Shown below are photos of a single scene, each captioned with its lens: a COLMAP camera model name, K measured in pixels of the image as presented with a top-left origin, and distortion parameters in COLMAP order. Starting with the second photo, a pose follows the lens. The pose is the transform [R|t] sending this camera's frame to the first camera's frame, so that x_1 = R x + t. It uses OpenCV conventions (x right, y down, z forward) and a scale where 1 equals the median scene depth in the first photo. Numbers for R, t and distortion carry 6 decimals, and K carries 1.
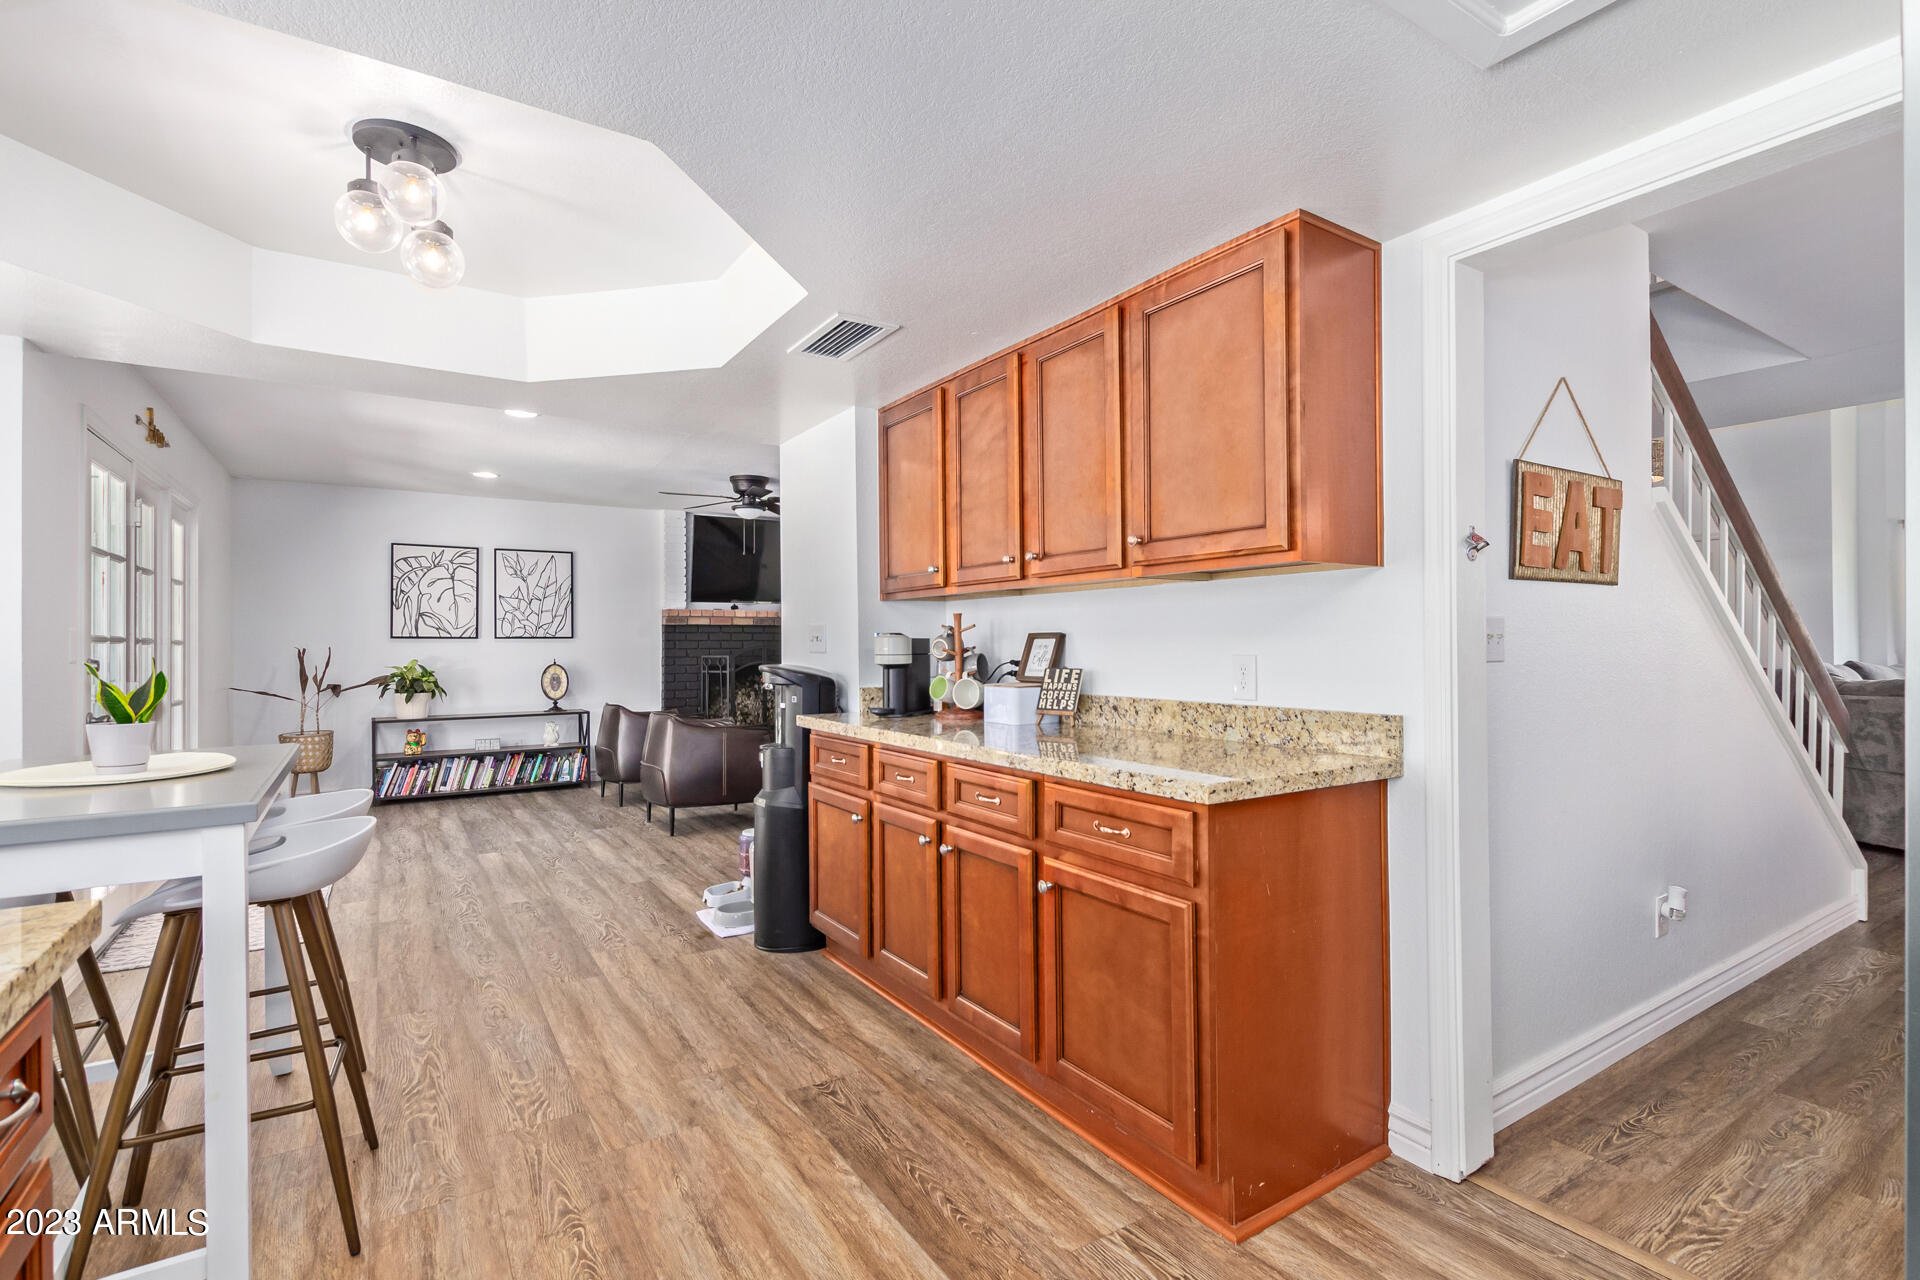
lens RADIAL K [[881.8, 0, 971.4], [0, 881.8, 637.0], [0, 0, 1]] dist [0.004490, -0.002433]
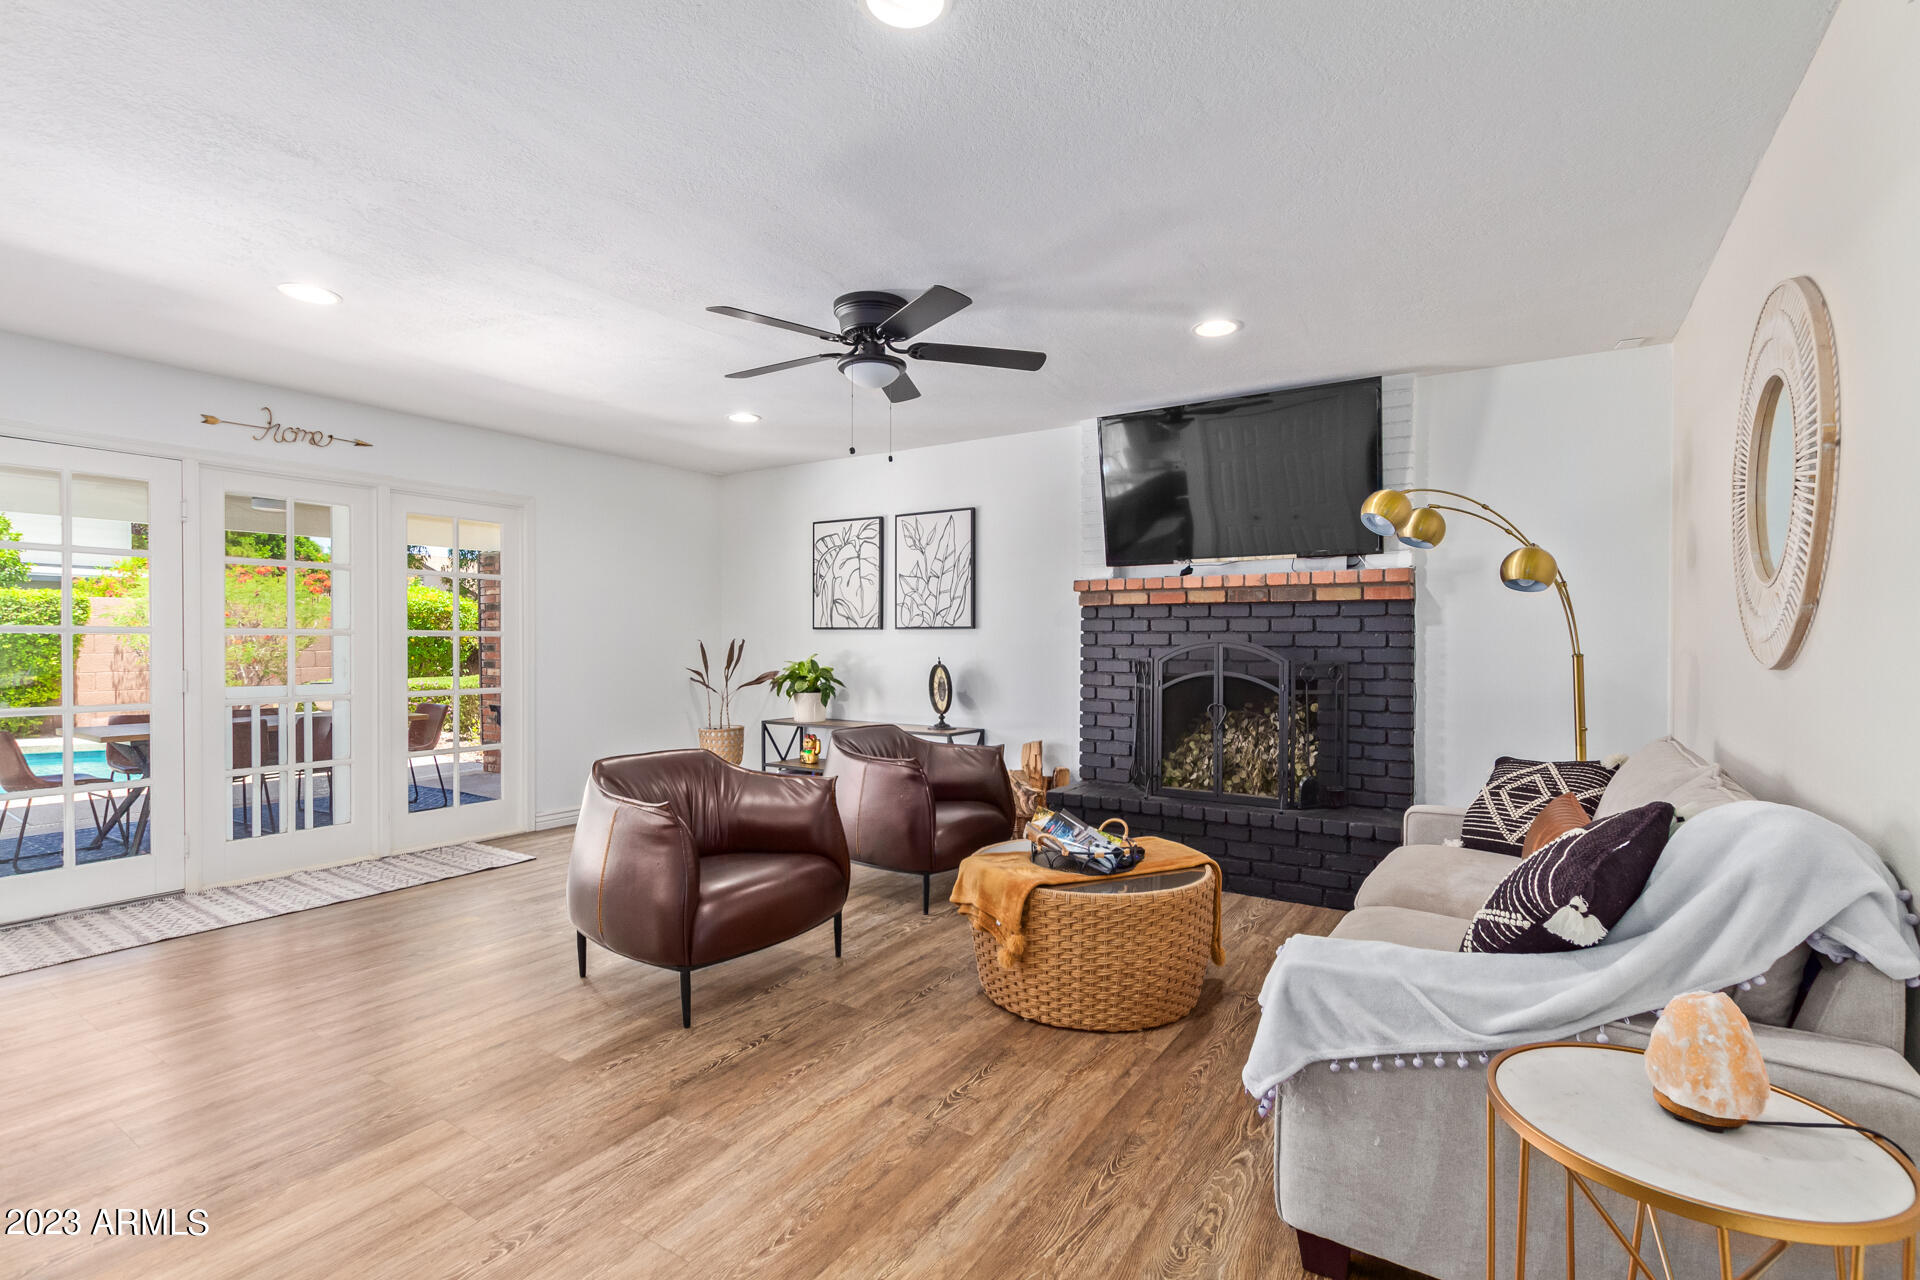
lens RADIAL K [[881.8, 0, 956.8], [0, 881.8, 638.6], [0, 0, 1]] dist [0.004490, -0.002433]
pose [[0.389288, 0.002166, -0.921114, 0.210586], [-0.000021, 0.999997, 0.002342, 0.008341], [0.921116, -0.000892, 0.389287, 0.761168]]
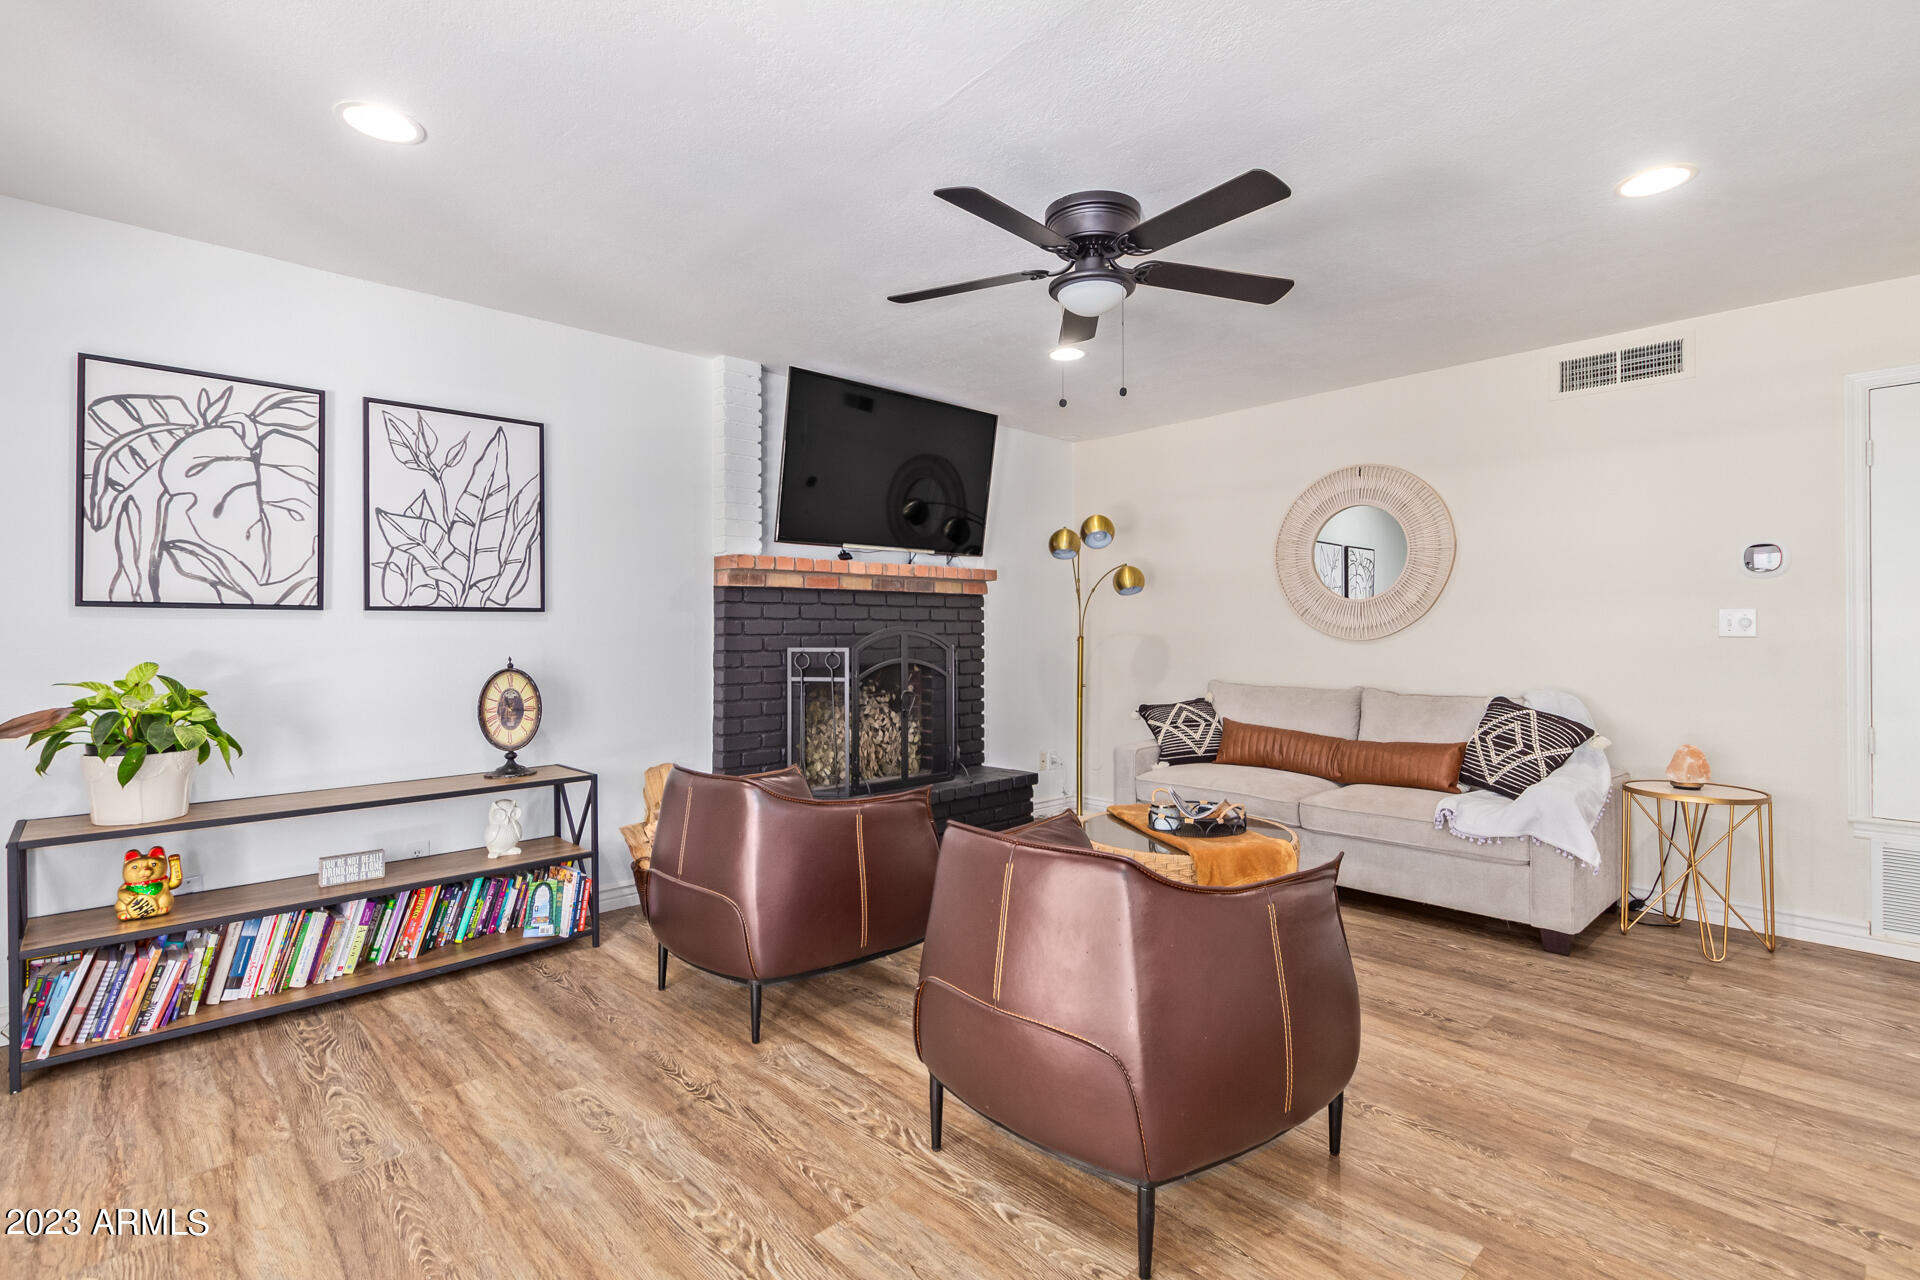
lens RADIAL K [[881.8, 0, 951.7], [0, 881.8, 627.1], [0, 0, 1]] dist [0.004490, -0.002433]
pose [[0.986739, 0.004223, 0.162263, -0.338403], [-0.005435, 0.999961, 0.007022, 0.005555], [-0.162227, -0.007811, 0.986723, 0.548341]]
